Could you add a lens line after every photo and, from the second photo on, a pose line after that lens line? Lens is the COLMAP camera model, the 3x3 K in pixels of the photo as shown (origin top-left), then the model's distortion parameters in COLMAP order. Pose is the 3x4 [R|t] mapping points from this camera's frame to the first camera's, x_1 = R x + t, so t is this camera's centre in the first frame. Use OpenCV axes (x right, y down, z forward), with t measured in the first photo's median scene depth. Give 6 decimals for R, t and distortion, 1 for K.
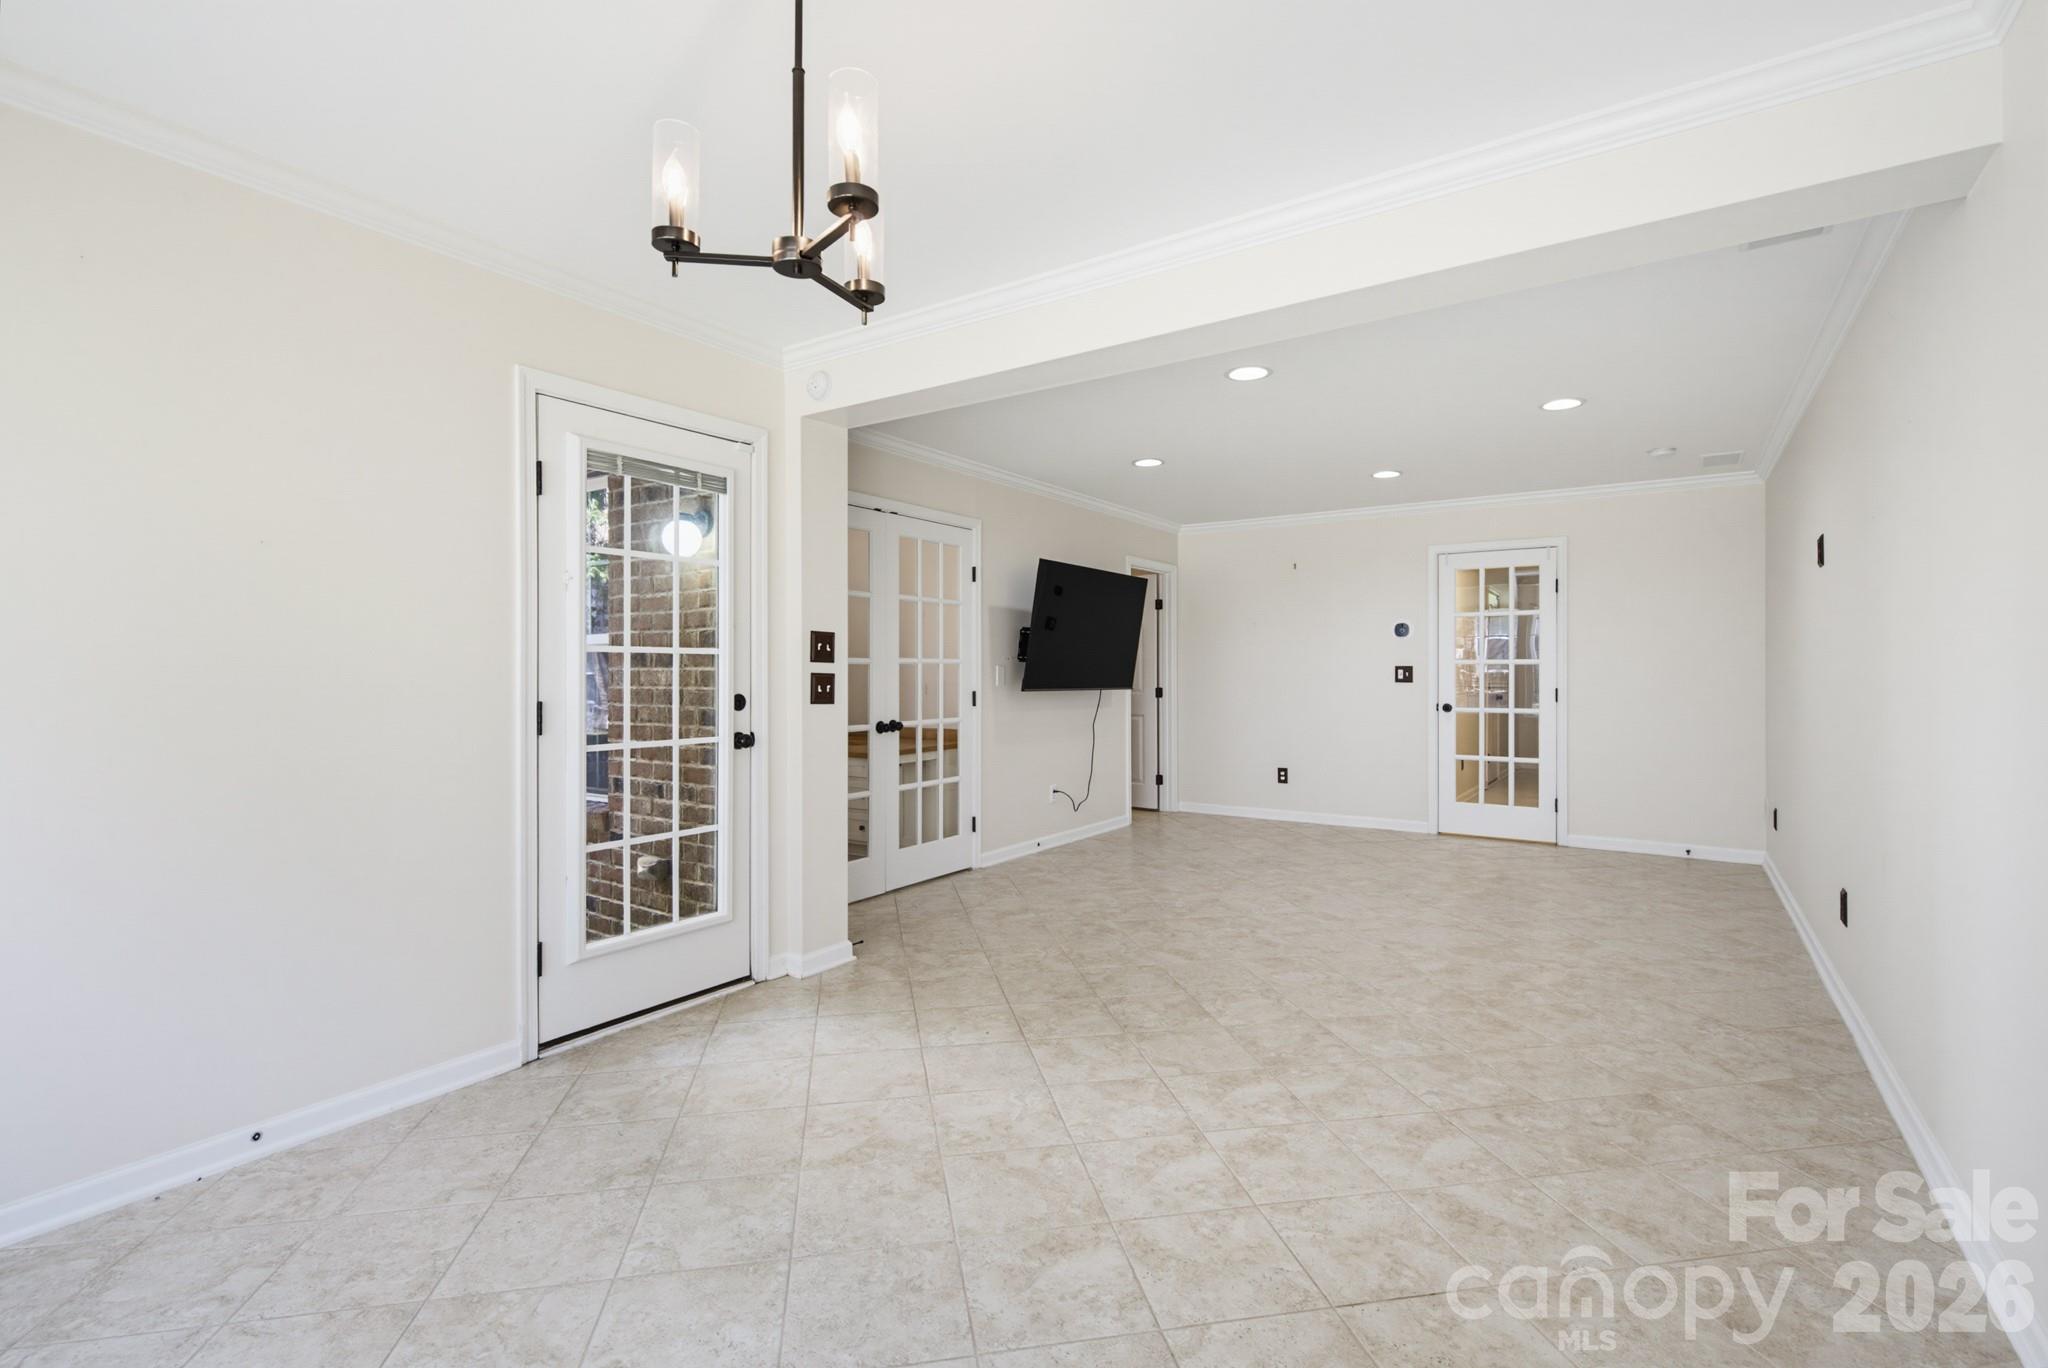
lens RADIAL K [[935.9, 0, 1019.7], [0, 935.9, 676.7], [0, 0, 1]] dist [0.004890, -0.001012]
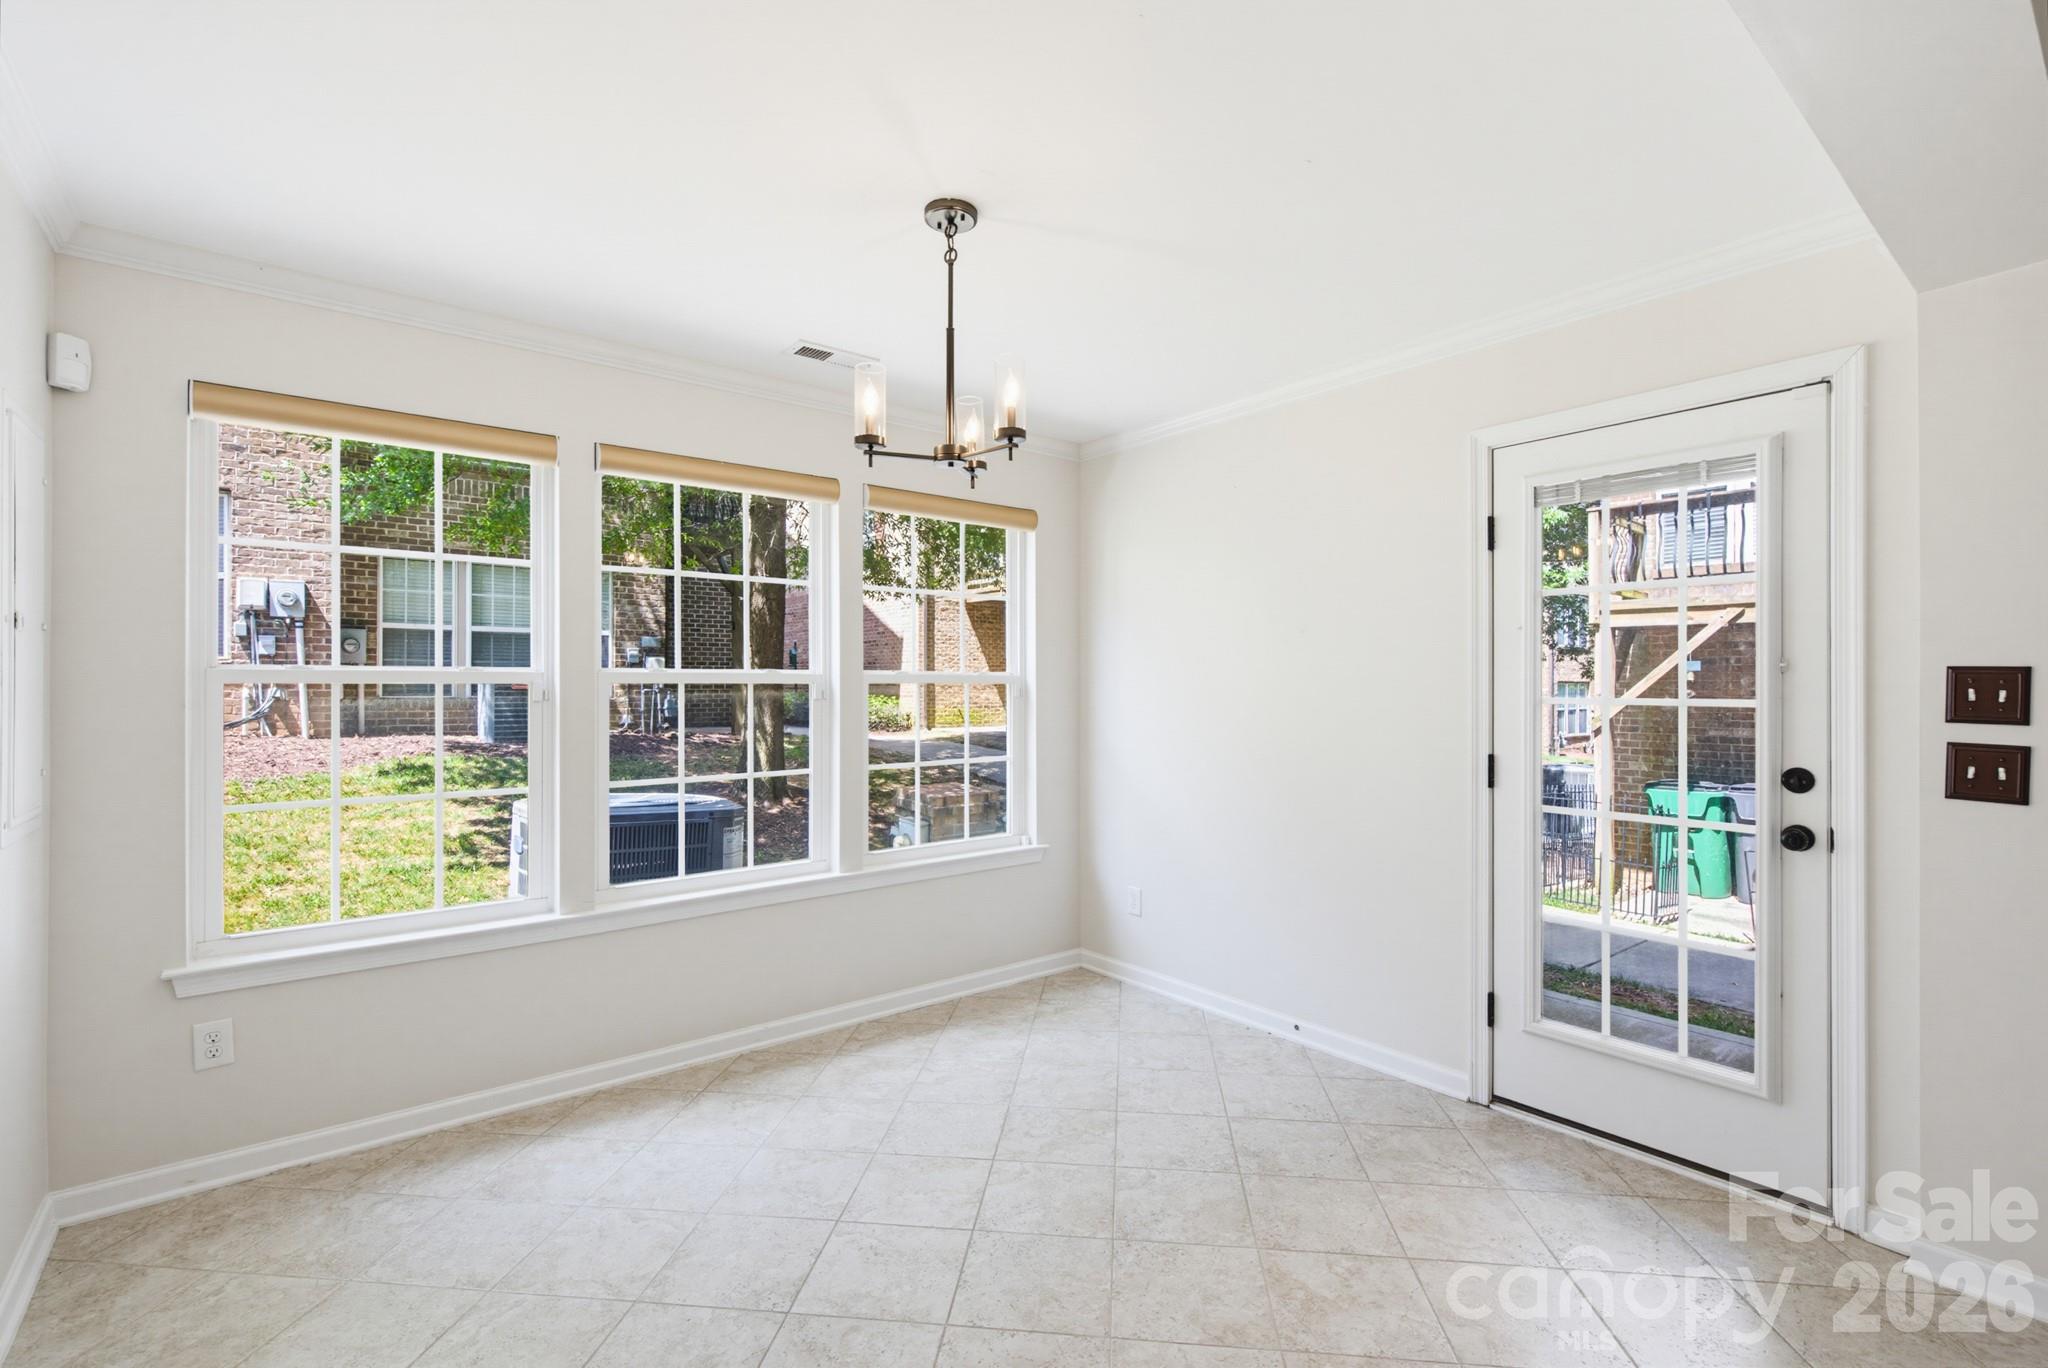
lens RADIAL K [[935.9, 0, 1042.3], [0, 935.9, 693.7], [0, 0, 1]] dist [0.004890, -0.001012]
pose [[-0.286393, 0.005682, -0.958095, 0.500294], [-0.002330, 0.999975, 0.006627, -0.038307], [0.958109, 0.004131, -0.286373, 0.694692]]
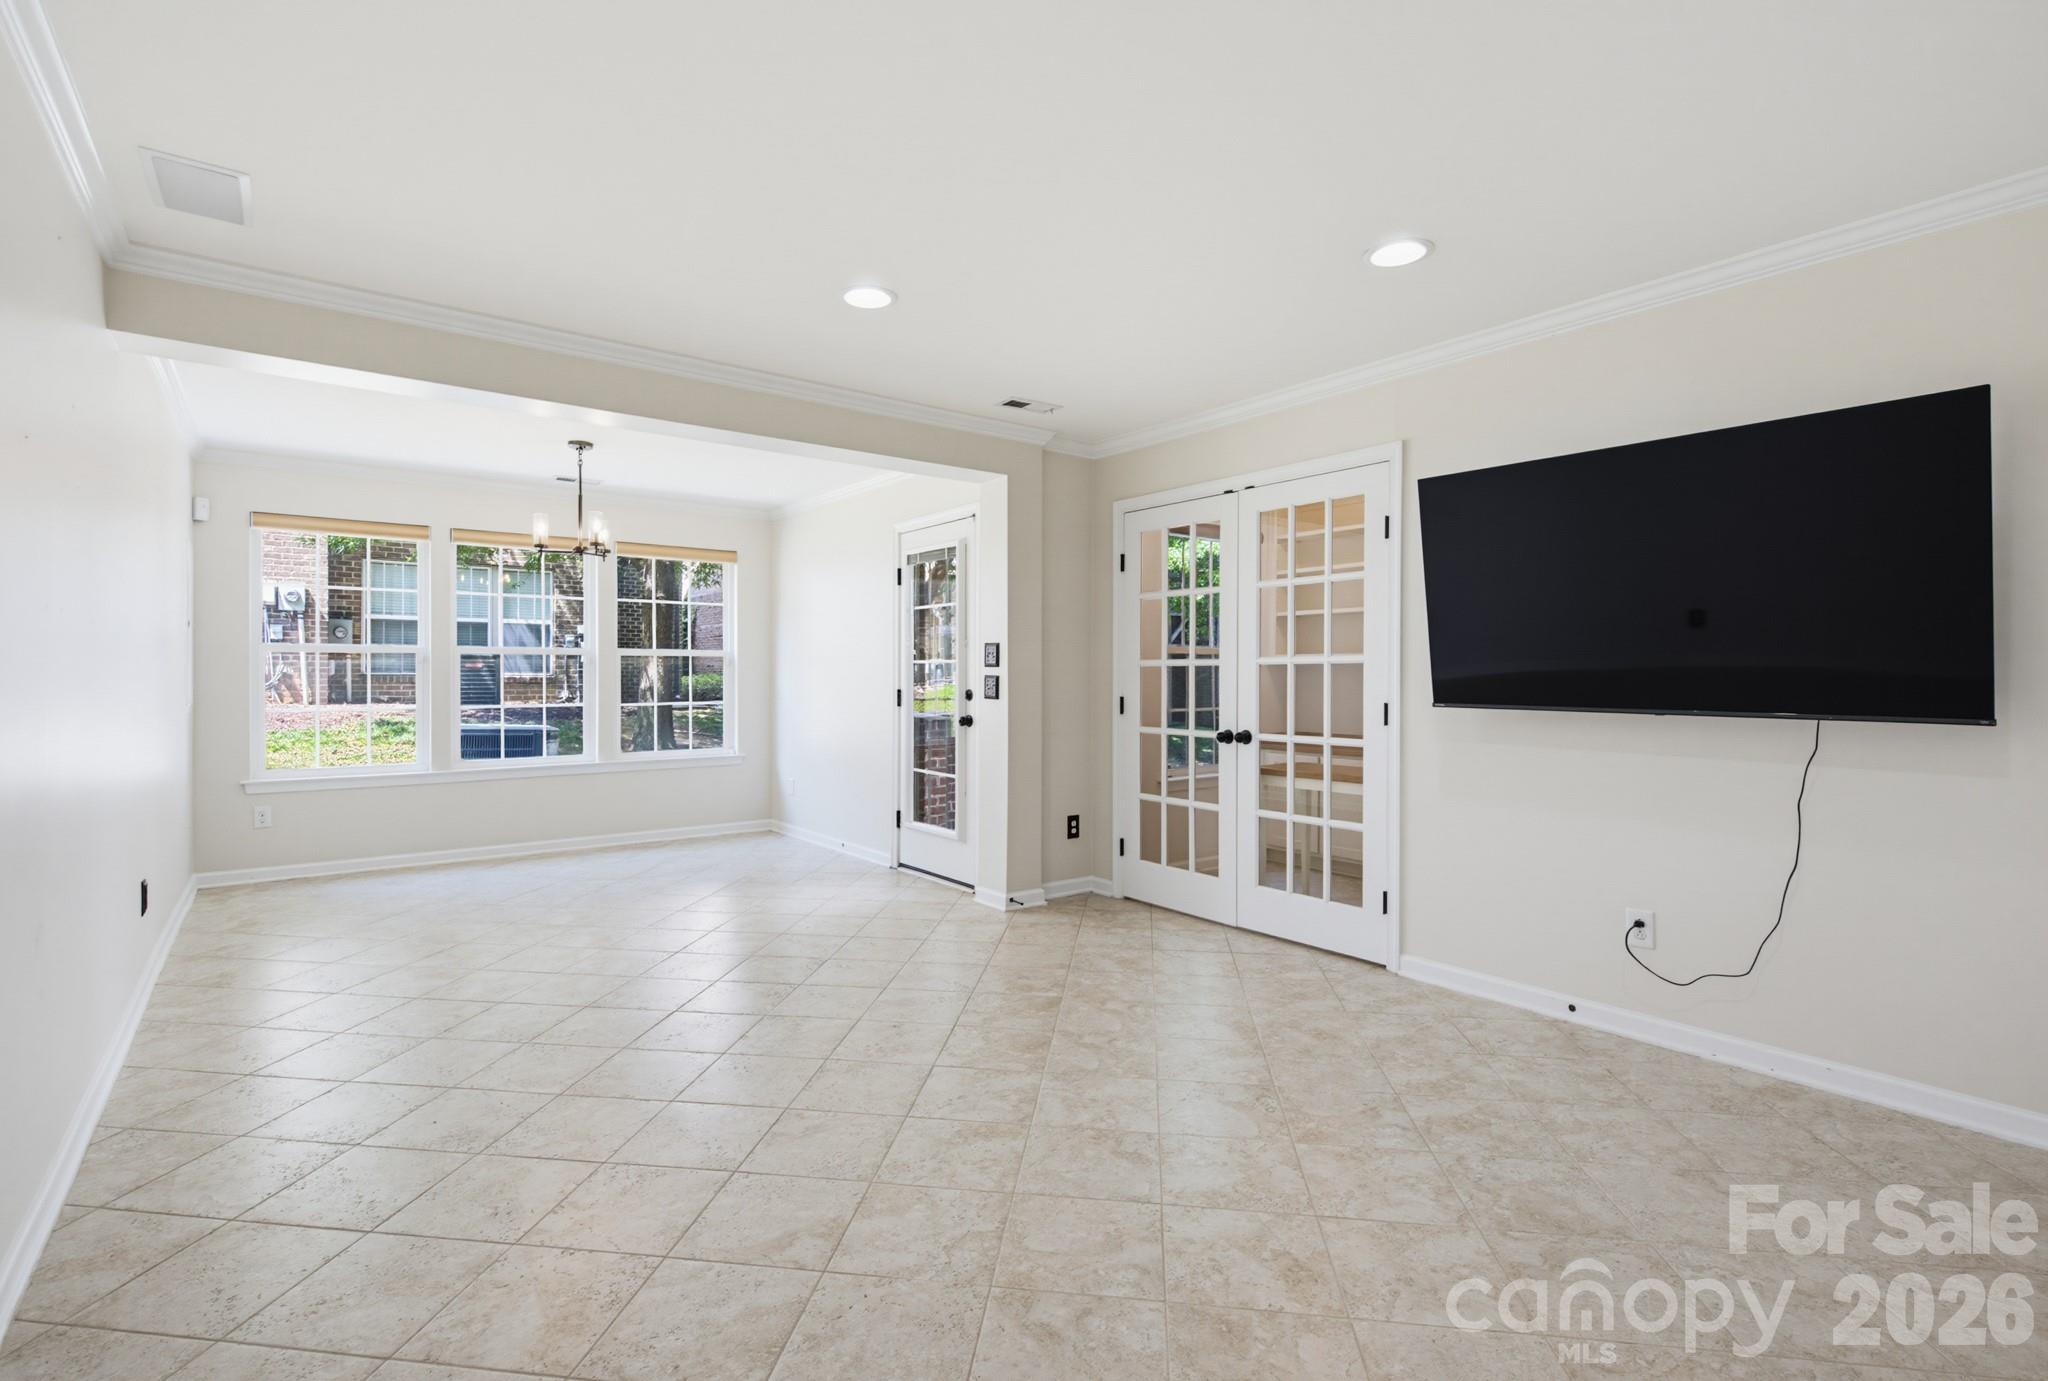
lens RADIAL K [[935.9, 0, 1004.2], [0, 935.9, 681.9], [0, 0, 1]] dist [0.004890, -0.001012]
pose [[-0.311663, 0.007750, -0.950161, 1.094115], [-0.003566, 0.999950, 0.009326, -0.007999], [0.950186, 0.006295, -0.311620, 1.542805]]
